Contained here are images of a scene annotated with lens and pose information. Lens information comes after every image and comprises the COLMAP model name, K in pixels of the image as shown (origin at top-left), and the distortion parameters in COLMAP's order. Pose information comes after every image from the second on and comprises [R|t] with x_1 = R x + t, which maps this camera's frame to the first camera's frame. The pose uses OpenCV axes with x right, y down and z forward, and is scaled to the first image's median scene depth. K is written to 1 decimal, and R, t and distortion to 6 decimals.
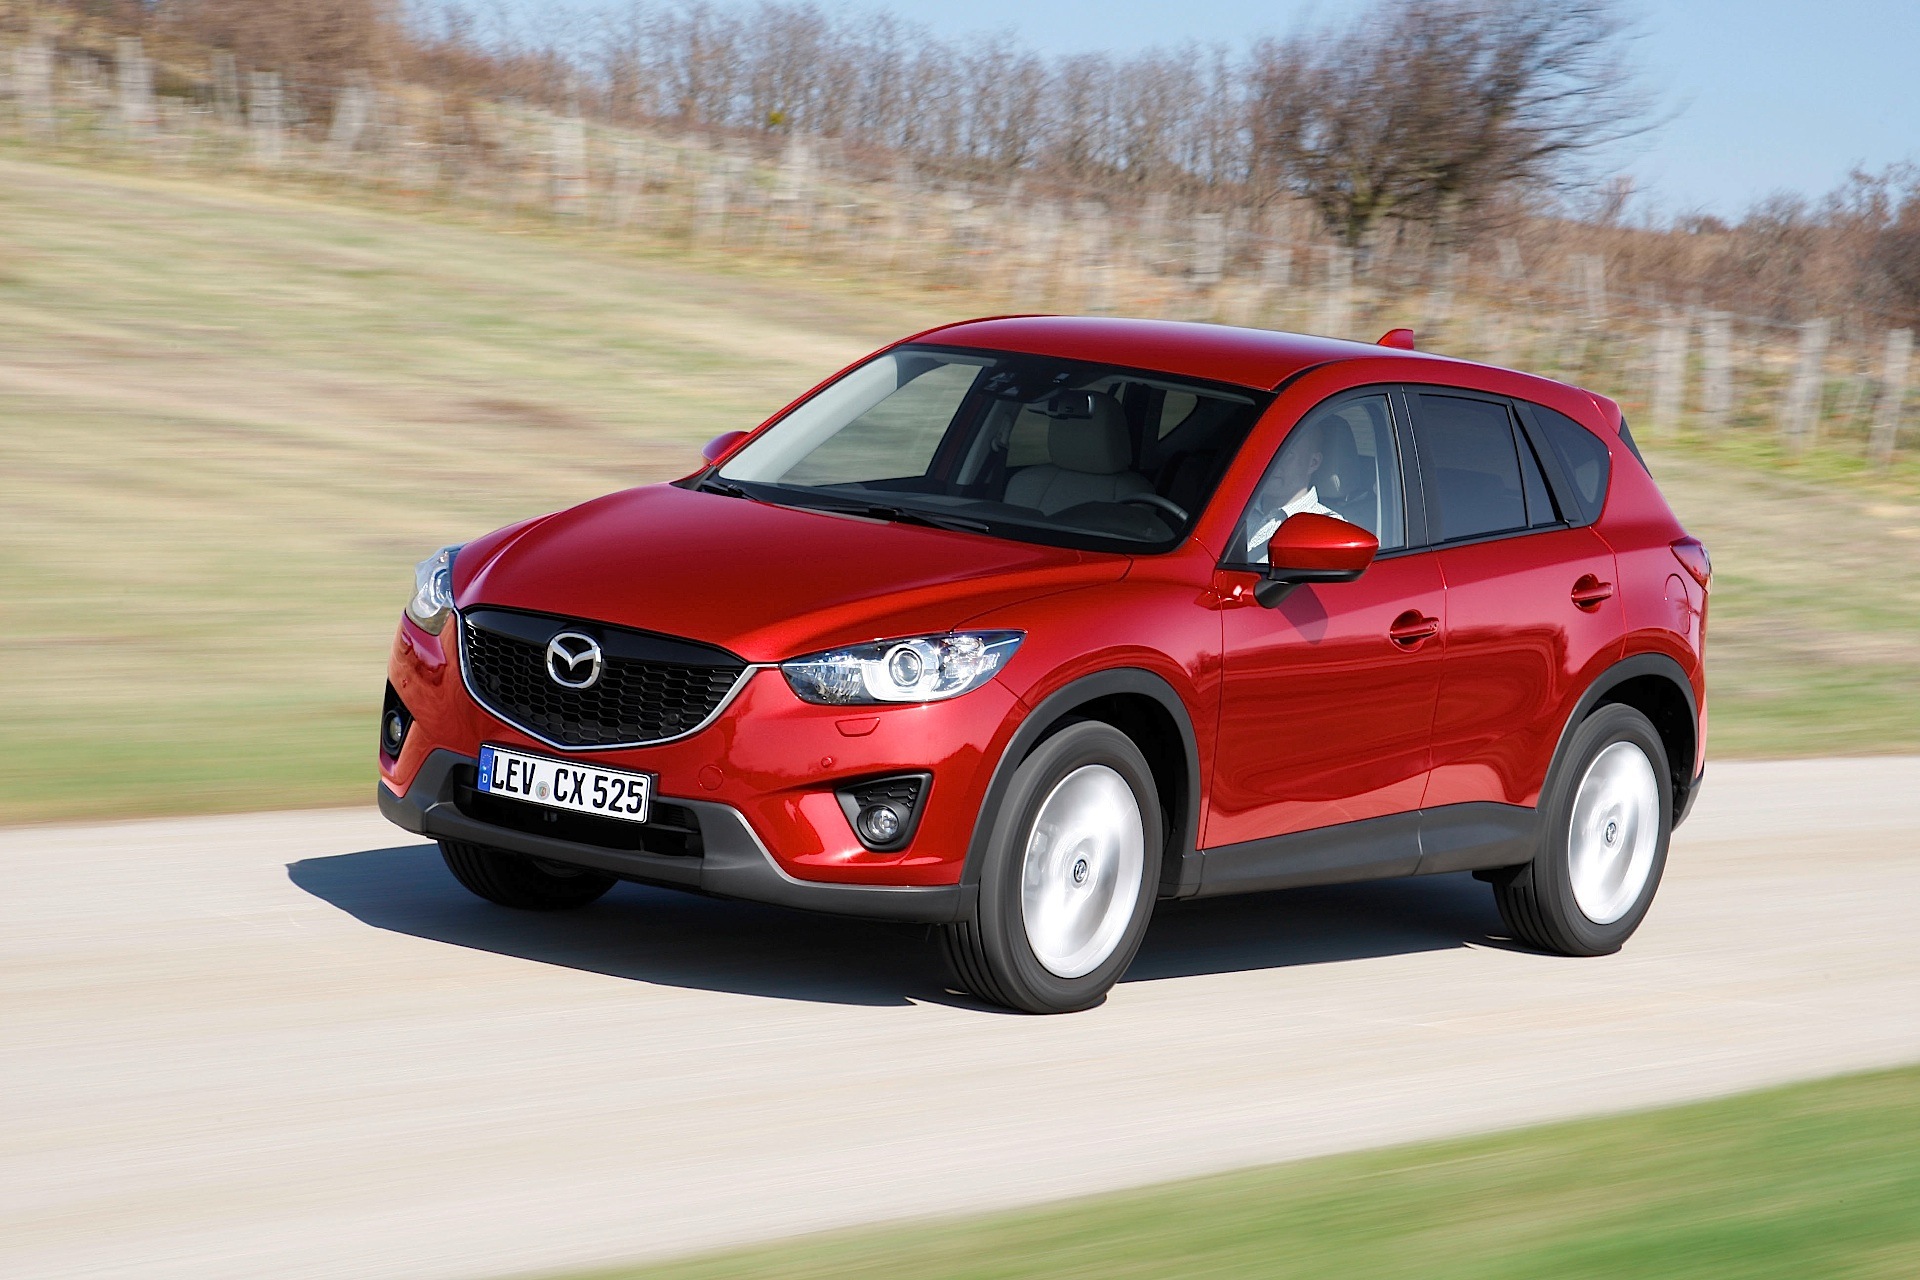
lens RADIAL K [[5043.5, 0, 960.0], [0, 5043.5, 640.0], [0, 0, 1]] dist [0.054534, 0.046927]
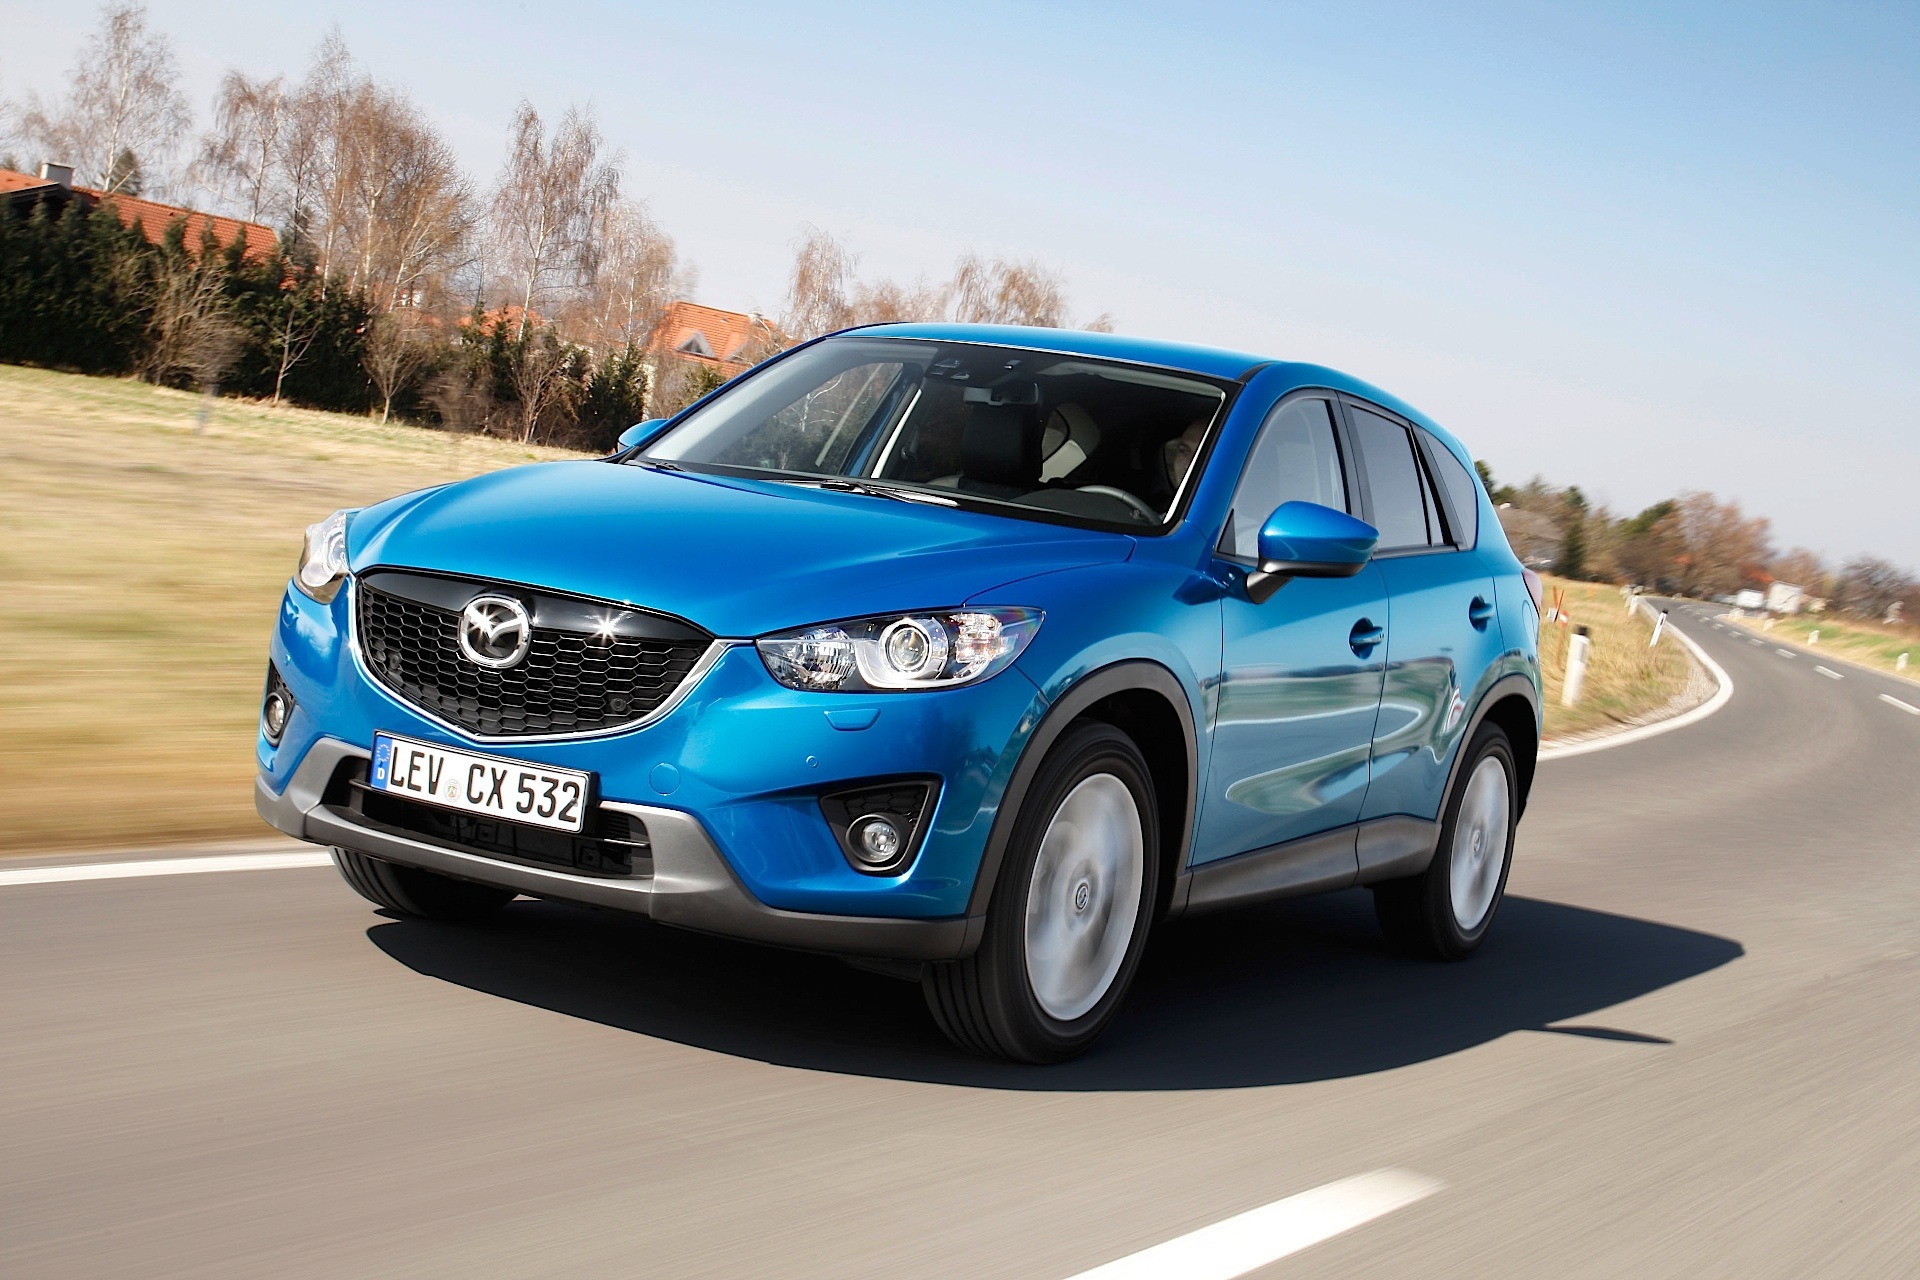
lens RADIAL K [[2665.4, 0, 959.0], [0, 2665.4, 697.8], [0, 0, 1]] dist [0.025069, 0.016873]
pose [[0.993072, 0.023084, 0.115219, -0.051549], [-0.022943, 0.999734, -0.002554, 0.014137], [-0.115247, -0.000107, 0.993337, 0.563167]]
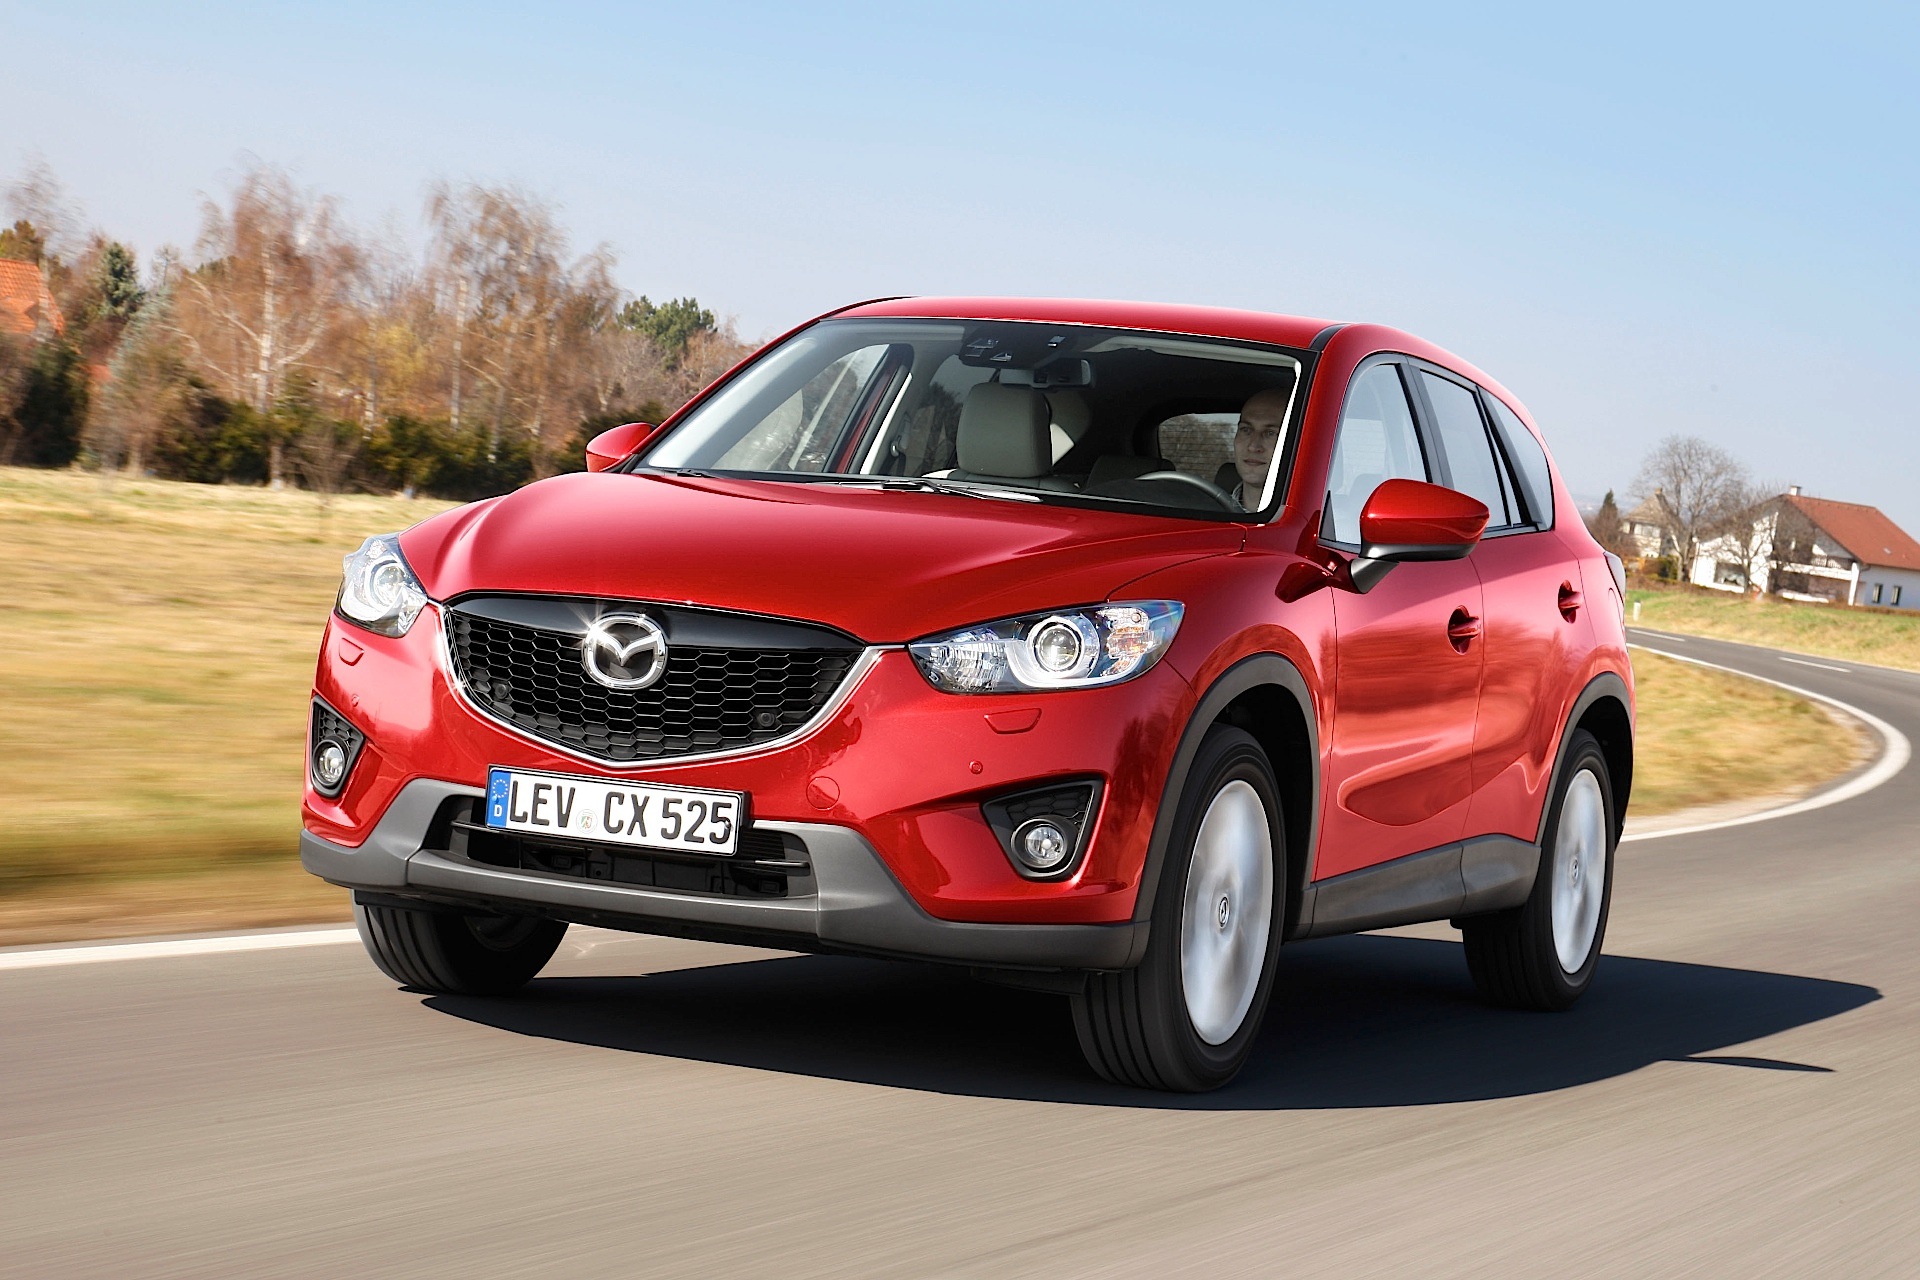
lens RADIAL K [[4149.0, 0, 960.0], [0, 4149.0, 640.0], [0, 0, 1]] dist [0.113436, -0.122980]
pose [[0.977880, -0.022321, 0.207971, -0.159019], [0.032602, 0.998403, -0.046140, 0.033401], [-0.206609, 0.051900, 0.977046, 0.365287]]
